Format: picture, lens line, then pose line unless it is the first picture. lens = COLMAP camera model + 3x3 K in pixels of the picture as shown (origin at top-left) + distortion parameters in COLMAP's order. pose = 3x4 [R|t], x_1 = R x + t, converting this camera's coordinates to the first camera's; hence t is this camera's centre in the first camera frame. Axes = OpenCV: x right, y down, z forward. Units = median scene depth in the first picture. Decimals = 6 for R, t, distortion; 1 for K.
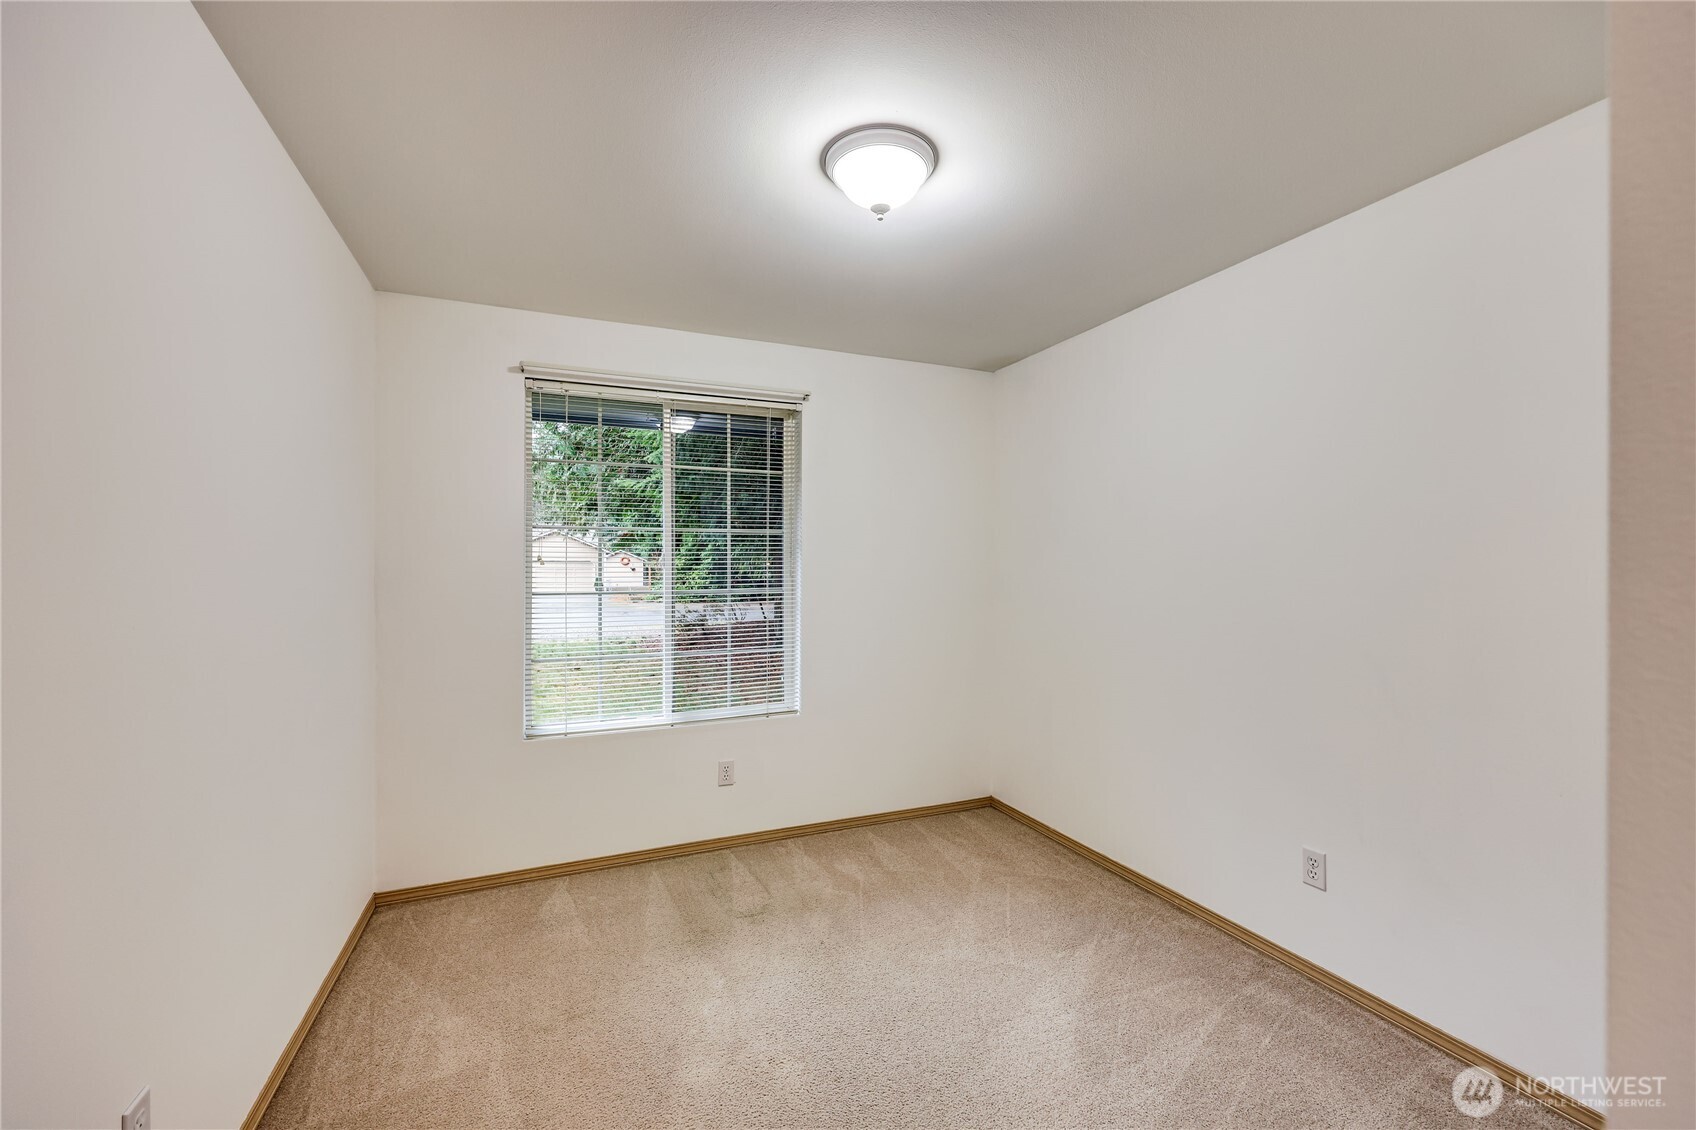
lens RADIAL K [[687.0, 0, 848.0], [0, 687.0, 565.0], [0, 0, 1]] dist [-0.001763, 0.012494]
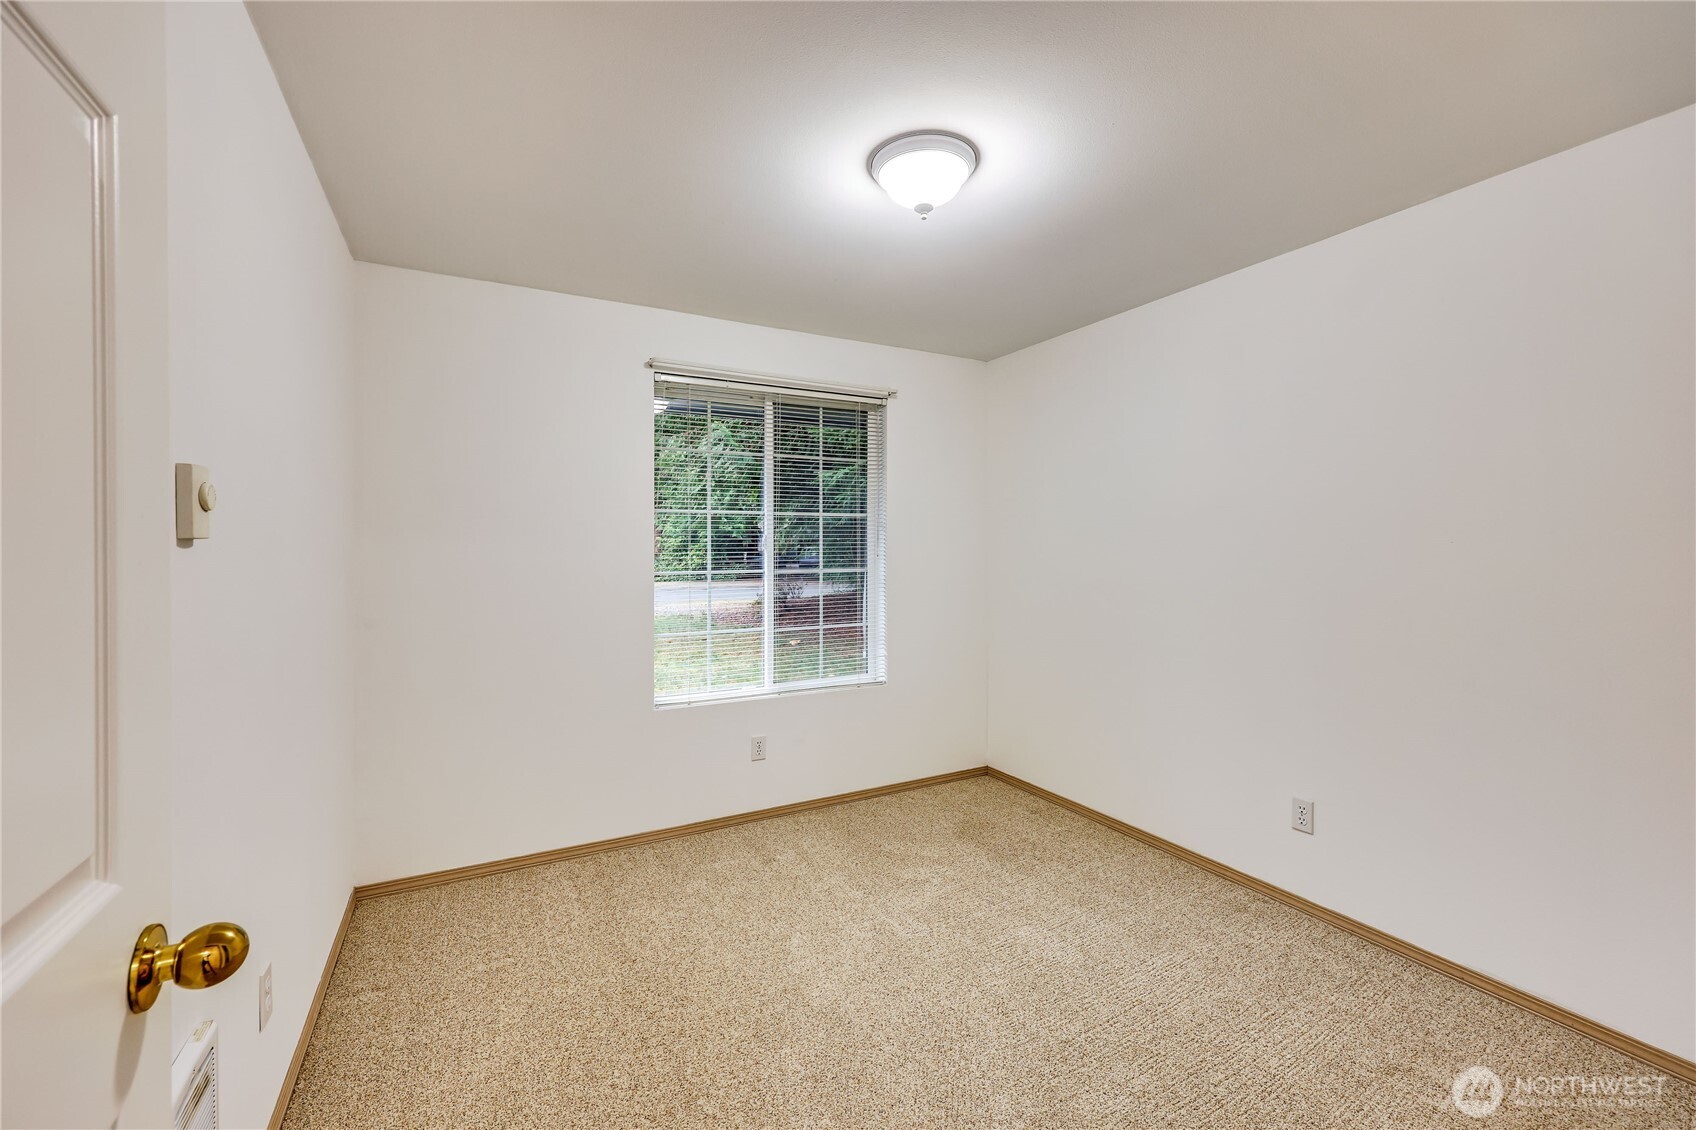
lens RADIAL K [[695.7, 0, 846.3], [0, 695.7, 561.8], [0, 0, 1]] dist [0.020709, -0.000319]
pose [[0.996355, -0.005398, 0.085133, -0.170834], [0.003523, 0.999748, 0.022162, -0.000707], [-0.085231, -0.021781, 0.996123, -0.073422]]
